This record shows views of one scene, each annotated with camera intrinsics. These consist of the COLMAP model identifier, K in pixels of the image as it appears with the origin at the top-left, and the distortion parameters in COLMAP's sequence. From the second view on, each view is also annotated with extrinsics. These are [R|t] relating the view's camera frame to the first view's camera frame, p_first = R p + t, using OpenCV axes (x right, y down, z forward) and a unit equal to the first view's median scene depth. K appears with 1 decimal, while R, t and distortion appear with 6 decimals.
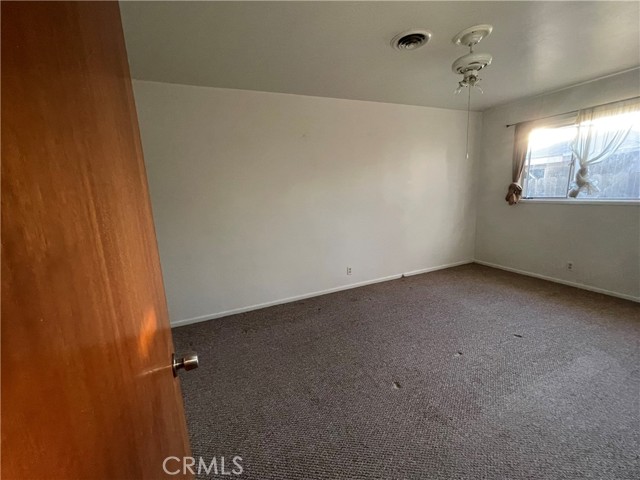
lens RADIAL K [[263.4, 0, 319.3], [0, 263.4, 238.8], [0, 0, 1]] dist [-0.007288, 0.001381]
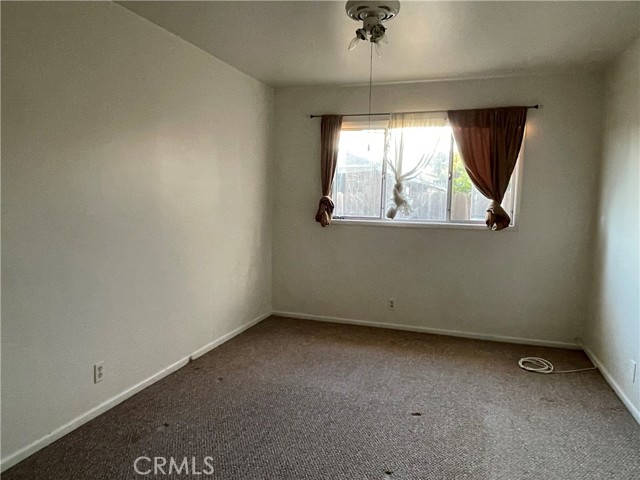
lens RADIAL K [[446.1, 0, 320.4], [0, 446.1, 241.2], [0, 0, 1]] dist [-0.002623, 0.001103]
pose [[0.686428, -0.011704, 0.727104, -0.169614], [0.079866, 0.995035, -0.059381, -0.021988], [-0.722799, 0.098832, 0.683955, 0.213261]]
